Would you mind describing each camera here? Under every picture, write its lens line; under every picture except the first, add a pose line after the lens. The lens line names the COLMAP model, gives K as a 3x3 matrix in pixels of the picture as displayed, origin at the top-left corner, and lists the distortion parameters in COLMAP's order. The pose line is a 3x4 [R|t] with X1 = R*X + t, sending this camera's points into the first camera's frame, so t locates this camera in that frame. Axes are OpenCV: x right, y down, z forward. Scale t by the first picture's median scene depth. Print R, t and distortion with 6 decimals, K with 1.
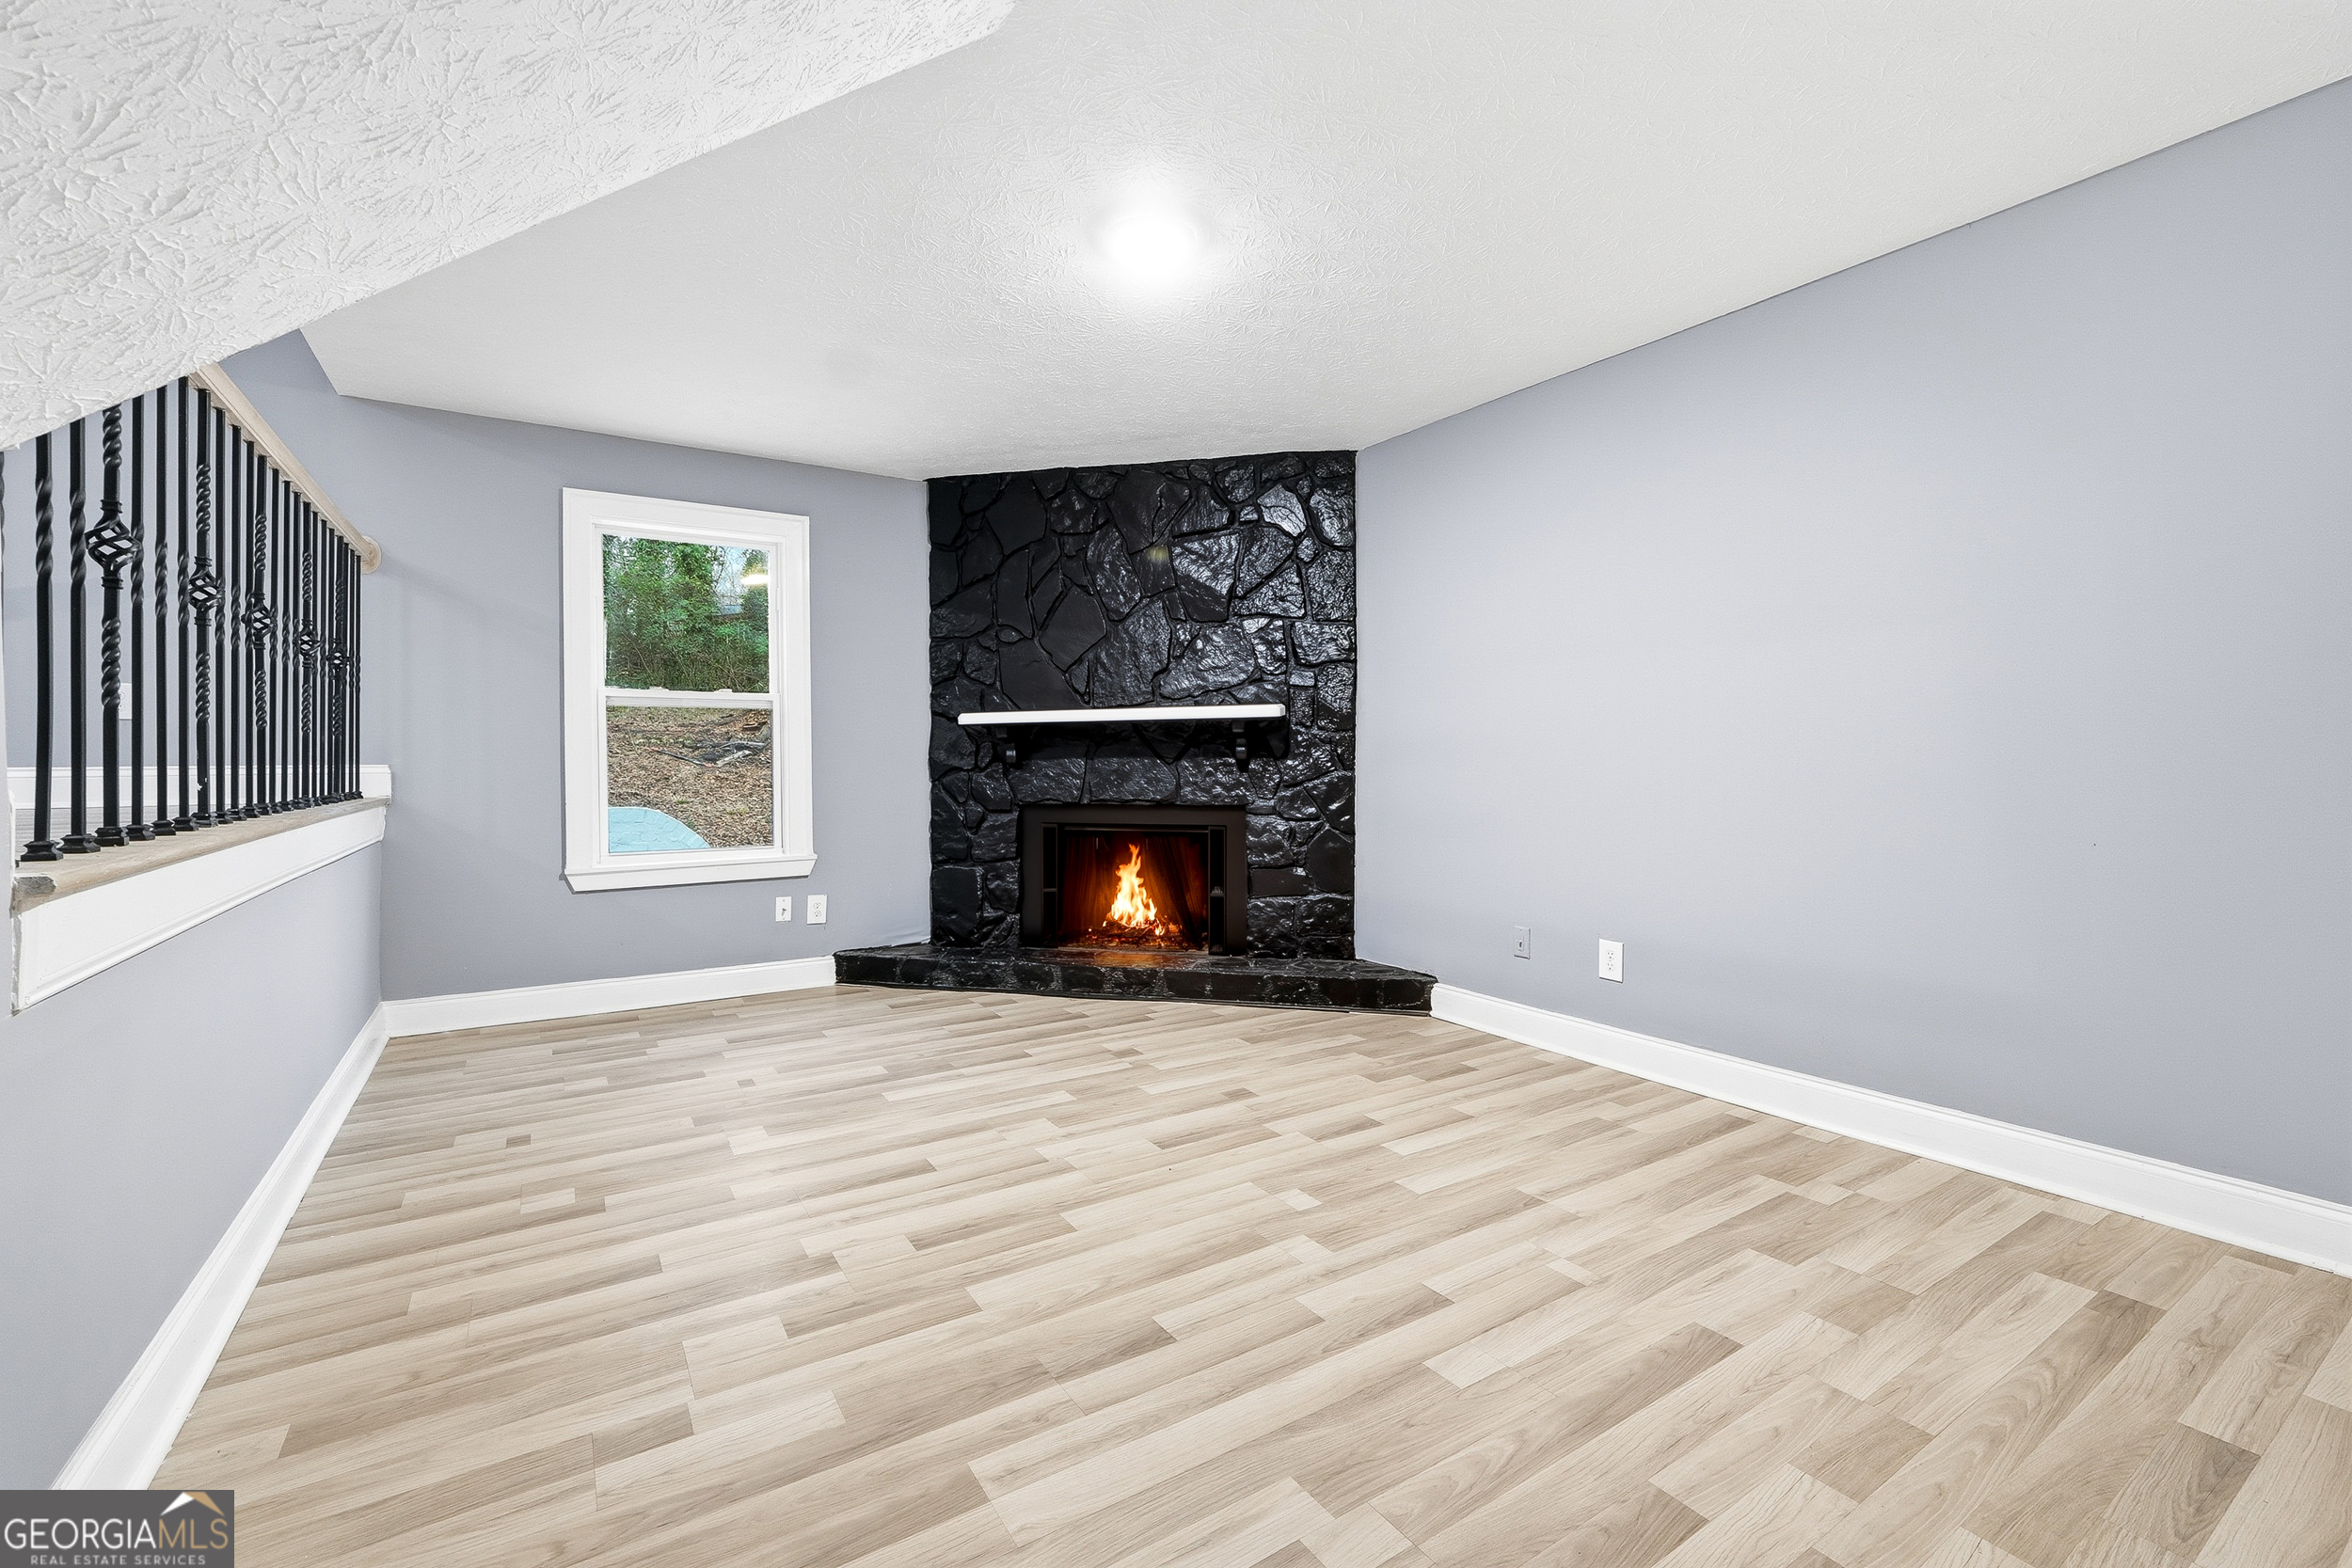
lens RADIAL K [[985.3, 0, 1165.1], [0, 985.3, 774.0], [0, 0, 1]] dist [-0.022332, 0.007057]
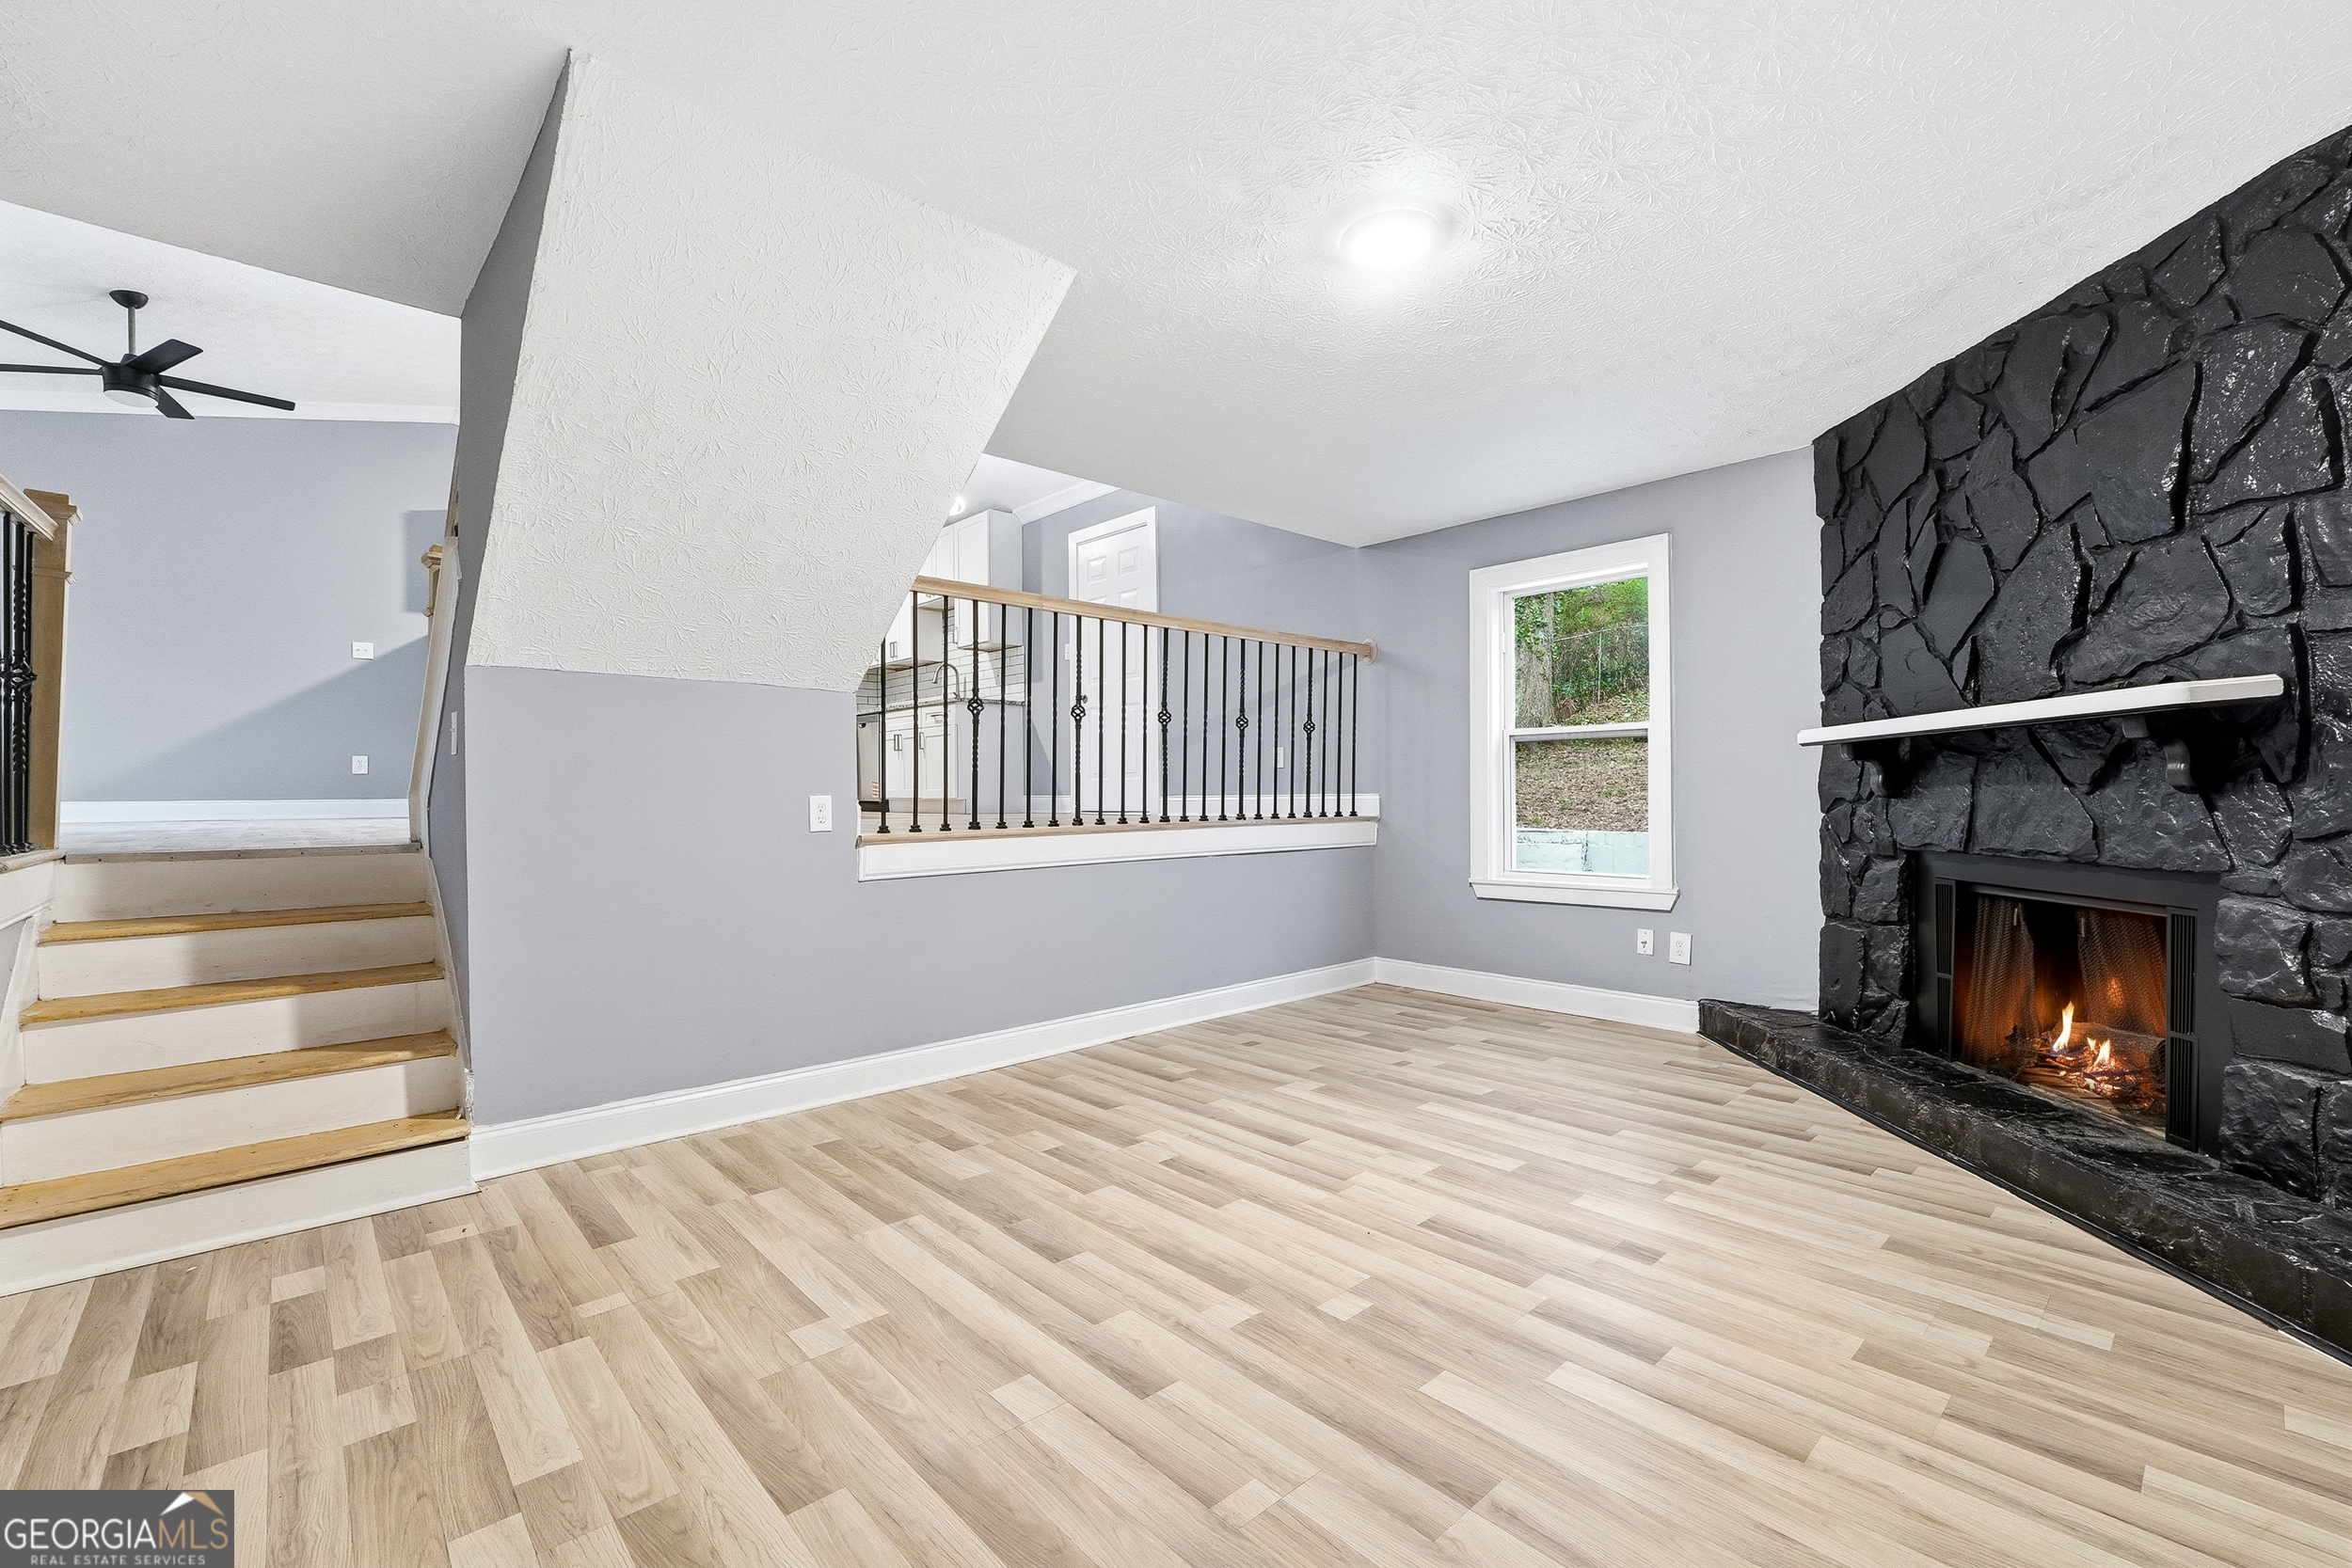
lens RADIAL K [[1004.4, 0, 1167.3], [0, 1004.4, 768.3], [0, 0, 1]] dist [-0.027641, 0.010816]
pose [[0.169737, -0.021440, -0.985256, 0.706110], [-0.009231, 0.999685, -0.023344, -0.009399], [0.985446, 0.013057, 0.169486, 0.502248]]
